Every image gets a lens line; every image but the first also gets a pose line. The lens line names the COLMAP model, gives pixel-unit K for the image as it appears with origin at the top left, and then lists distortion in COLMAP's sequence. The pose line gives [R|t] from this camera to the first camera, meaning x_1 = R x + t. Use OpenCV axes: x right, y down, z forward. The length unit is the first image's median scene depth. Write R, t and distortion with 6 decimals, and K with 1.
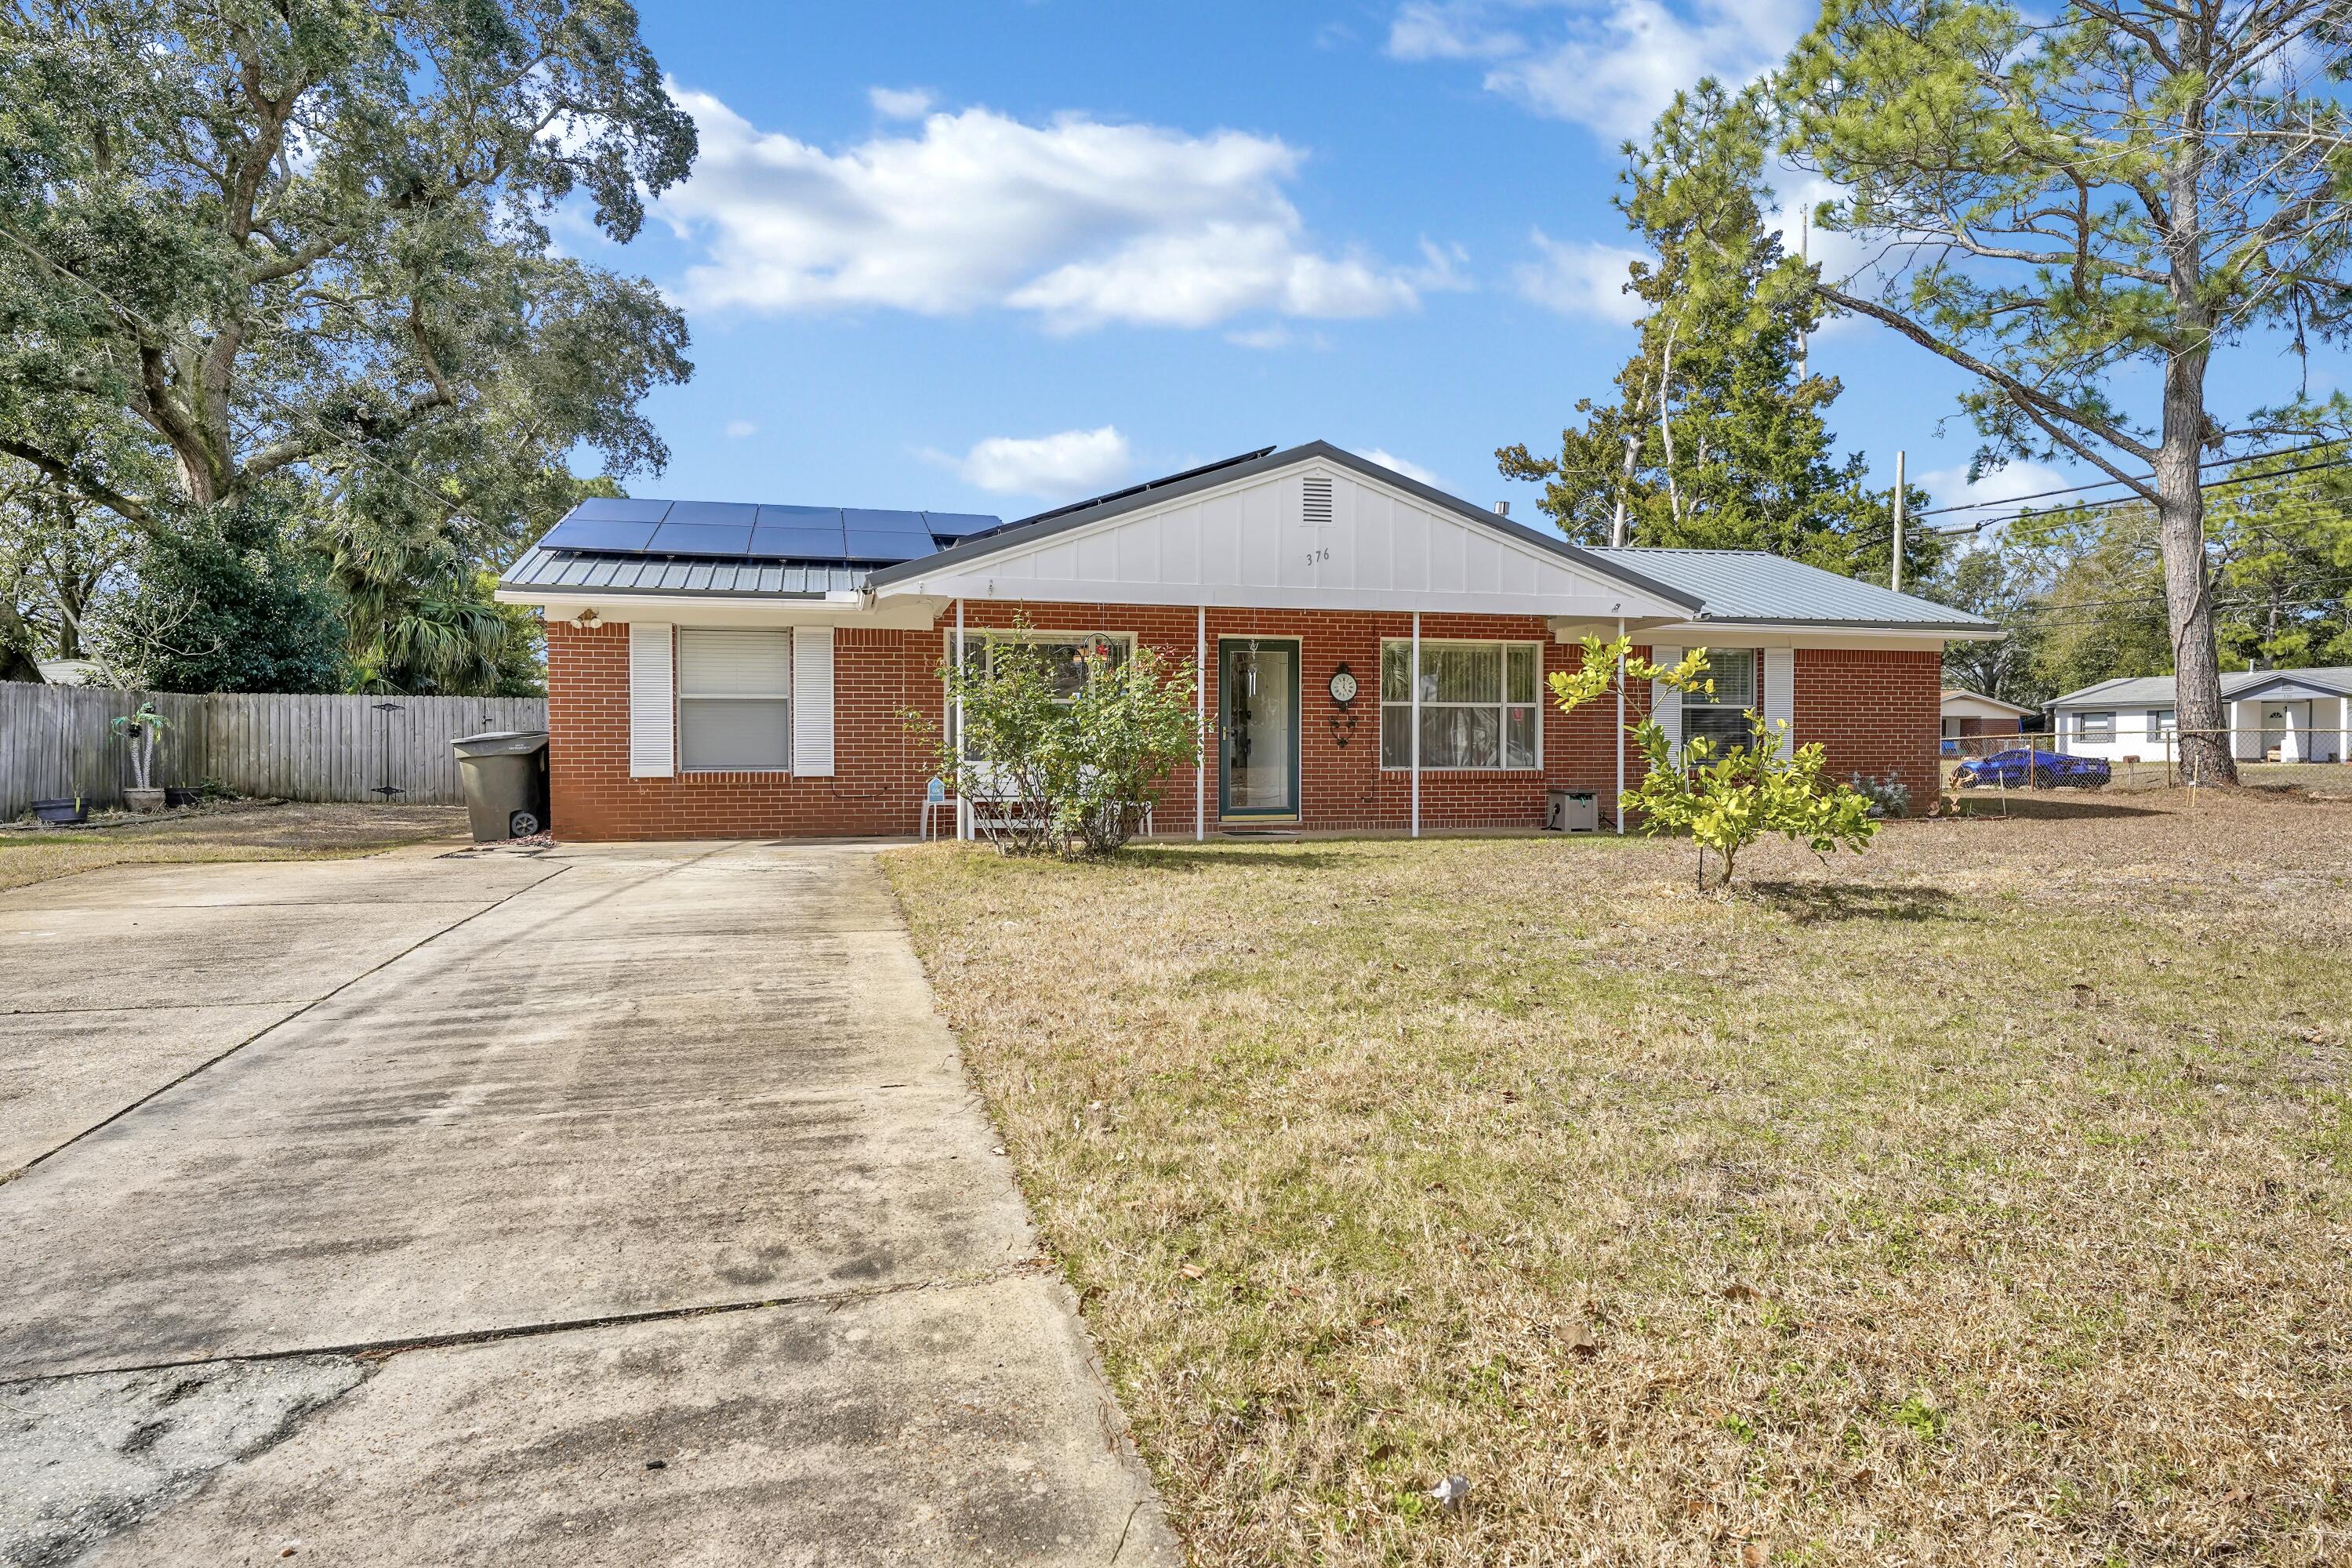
lens RADIAL K [[1359.3, 0, 1176.0], [0, 1359.3, 784.0], [0, 0, 1]] dist [0.005638, 0.001955]
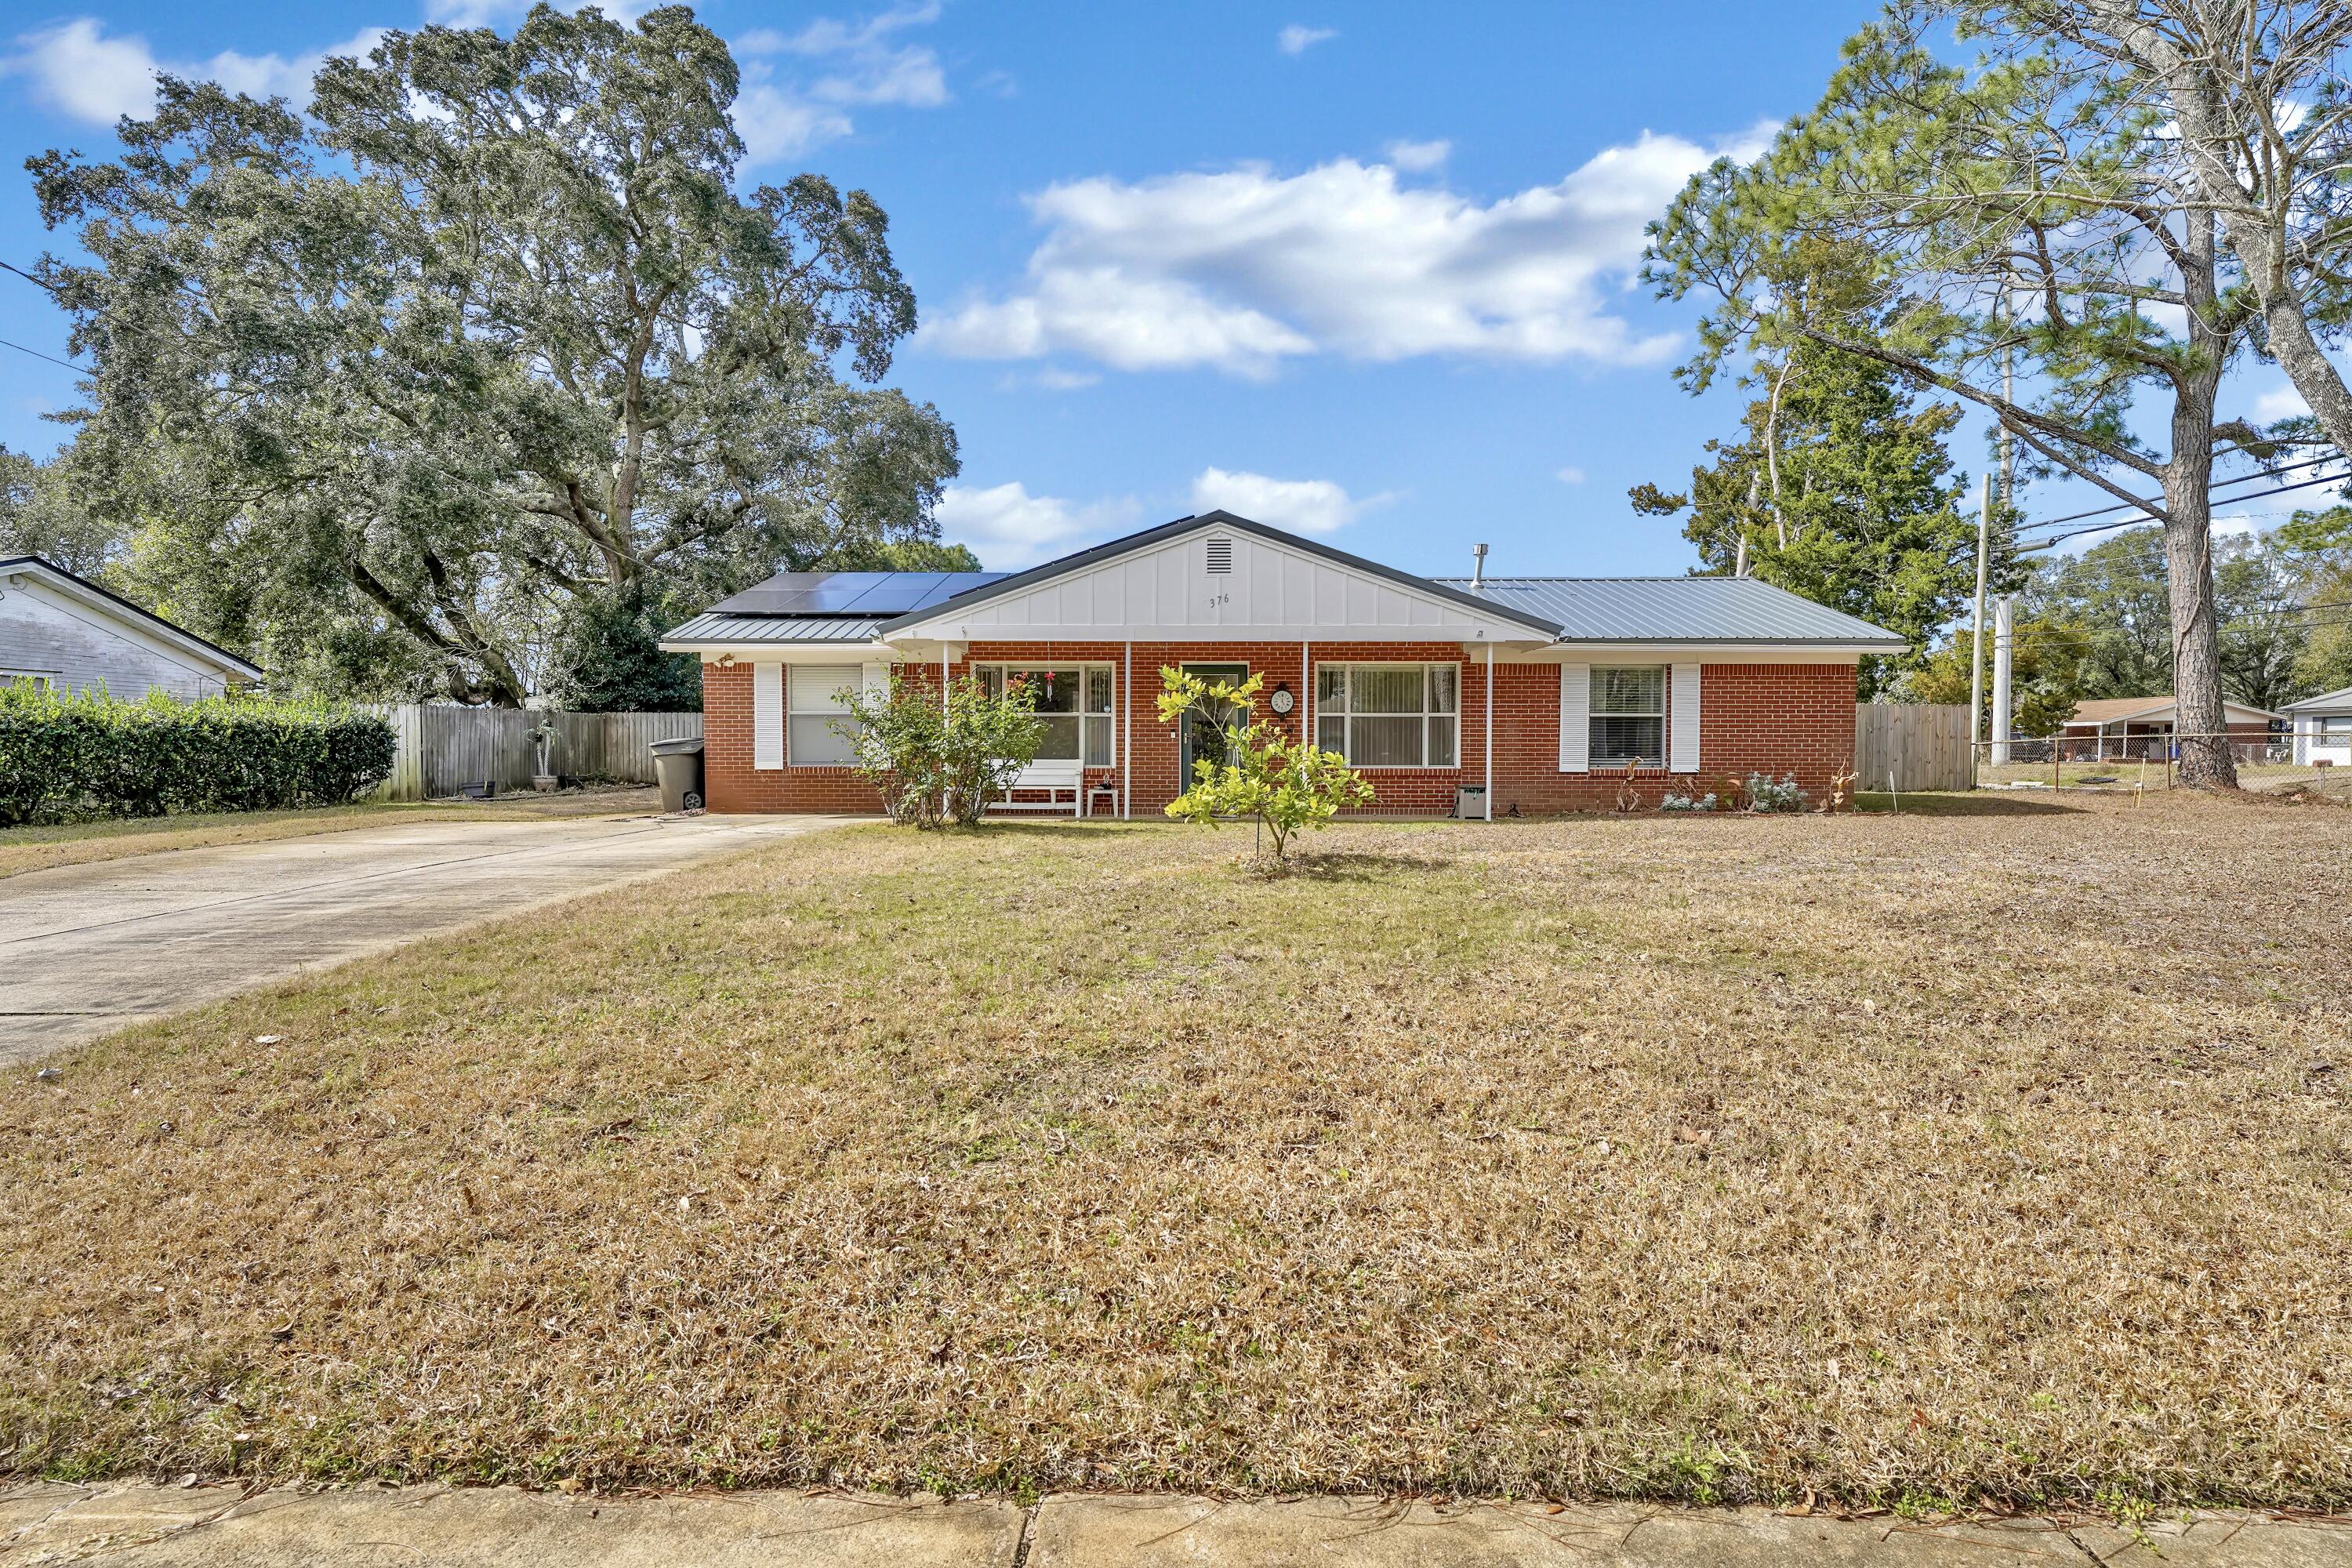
lens RADIAL K [[1129.9, 0, 1176.0], [0, 1129.9, 784.0], [0, 0, 1]] dist [-0.001547, -0.000482]
pose [[0.965517, 0.009381, -0.260171, 0.220056], [-0.008583, 0.999954, 0.004202, 0.000872], [0.260199, -0.001824, 0.965553, -0.025115]]
